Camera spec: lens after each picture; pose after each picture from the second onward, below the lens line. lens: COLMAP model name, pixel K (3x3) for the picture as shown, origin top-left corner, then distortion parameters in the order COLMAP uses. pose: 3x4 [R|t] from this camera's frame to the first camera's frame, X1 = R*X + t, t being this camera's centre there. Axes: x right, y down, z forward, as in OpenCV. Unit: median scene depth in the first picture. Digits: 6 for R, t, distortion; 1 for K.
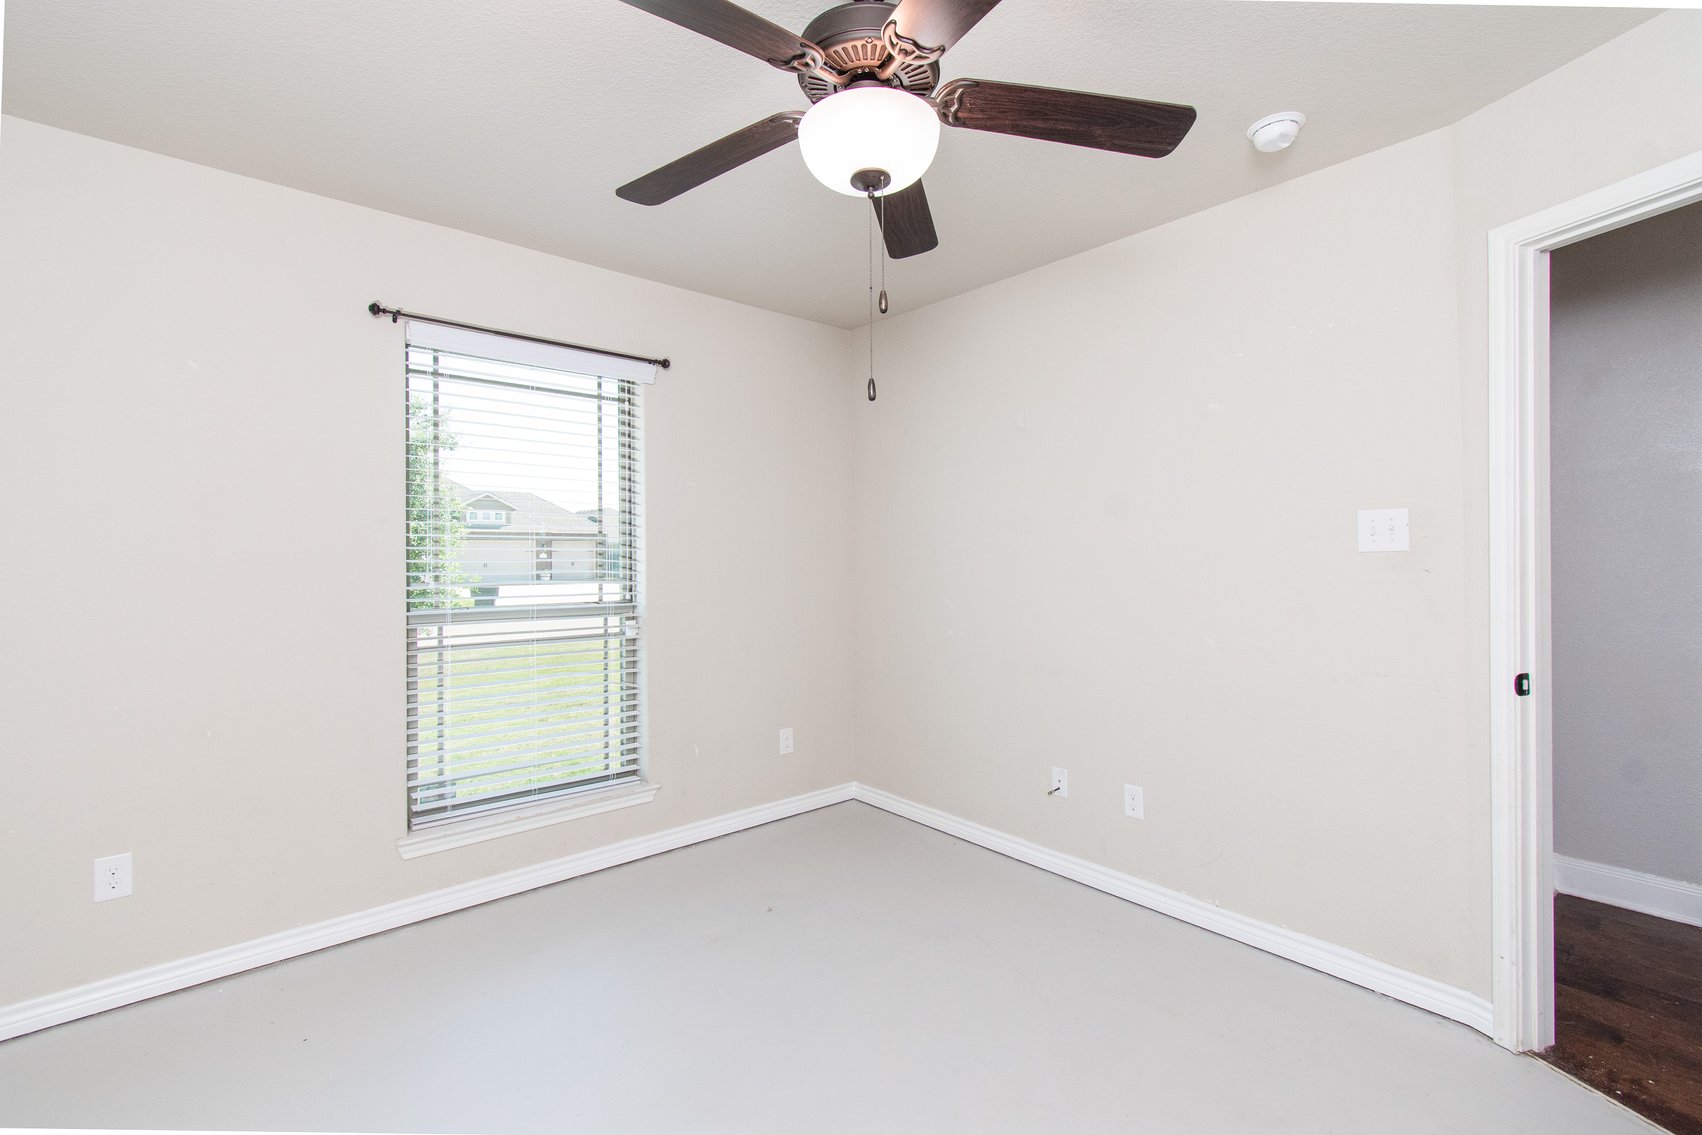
lens RADIAL K [[749.3, 0, 856.3], [0, 749.3, 574.1], [0, 0, 1]] dist [-0.000041, -0.000626]
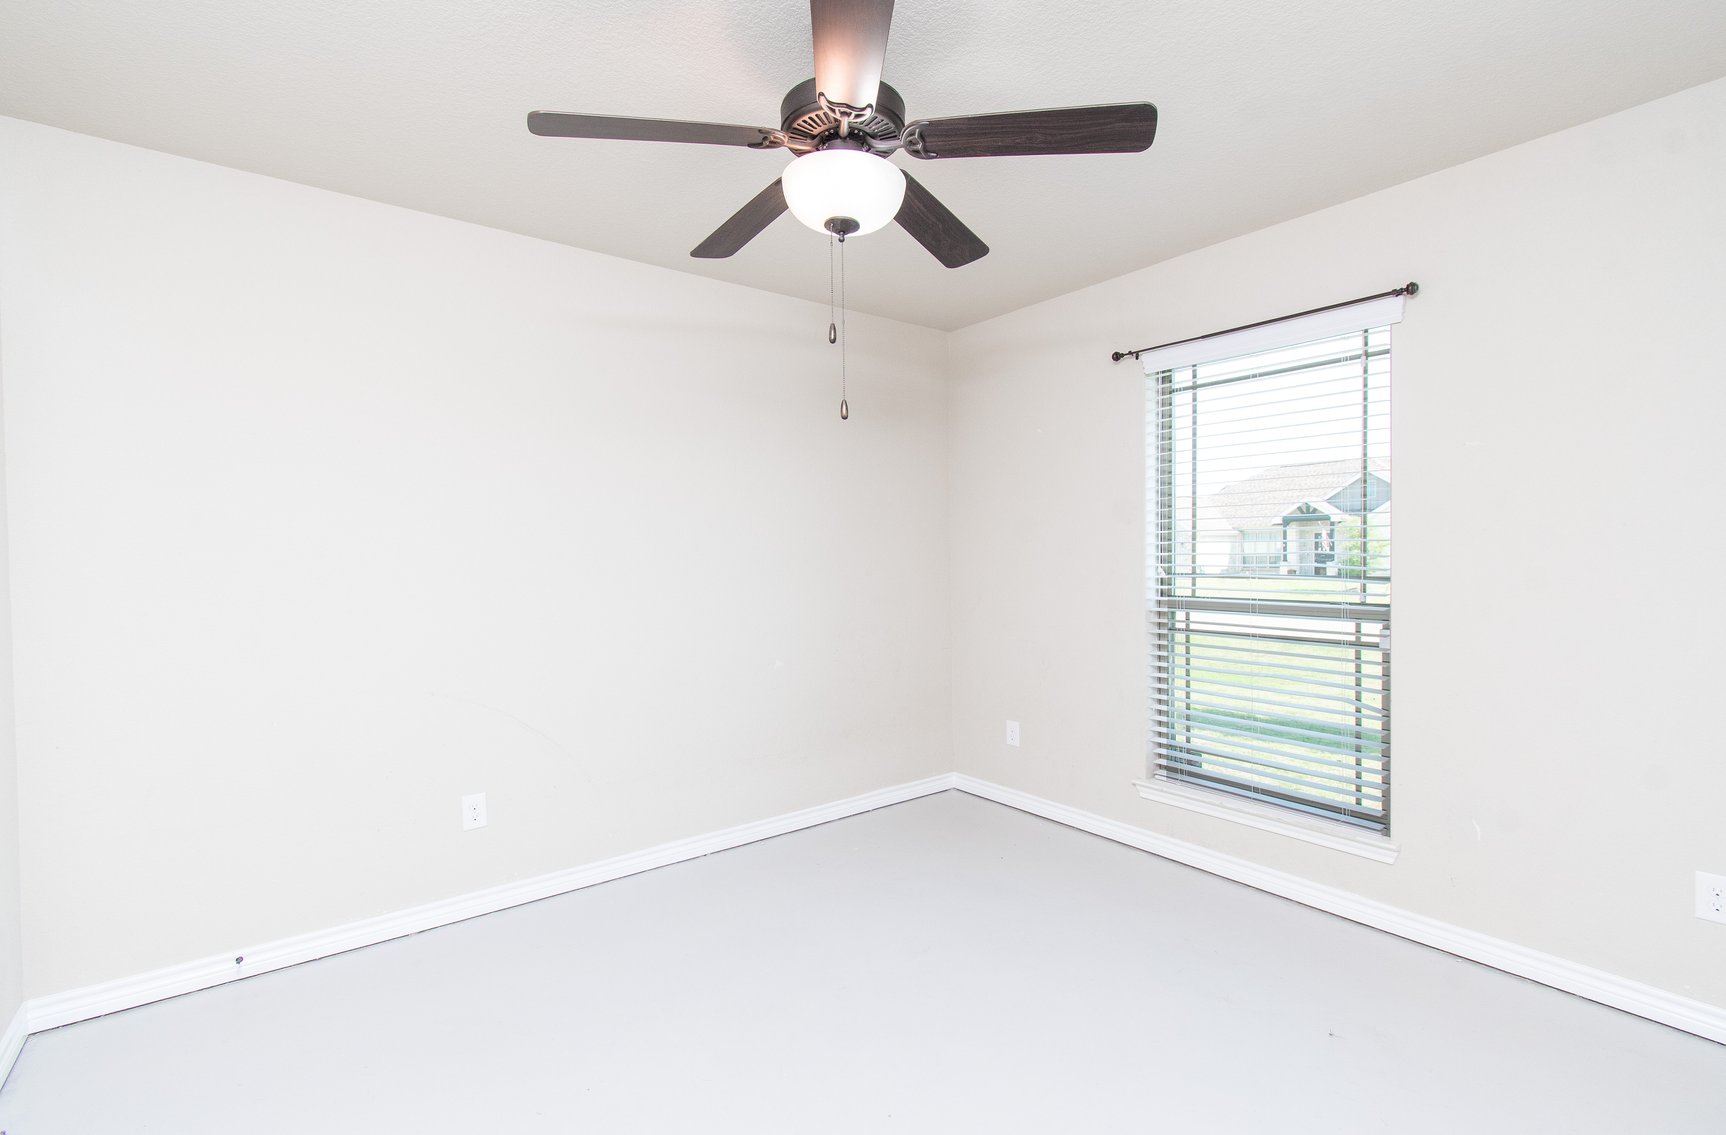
lens RADIAL K [[781.5, 0, 856.6], [0, 781.5, 598.5], [0, 0, 1]] dist [0.001007, 0.000131]
pose [[-0.070728, 0.059222, -0.995736, 0.642356], [-0.017887, 0.998000, 0.060627, -0.013001], [0.997335, 0.022099, -0.069528, 0.572173]]
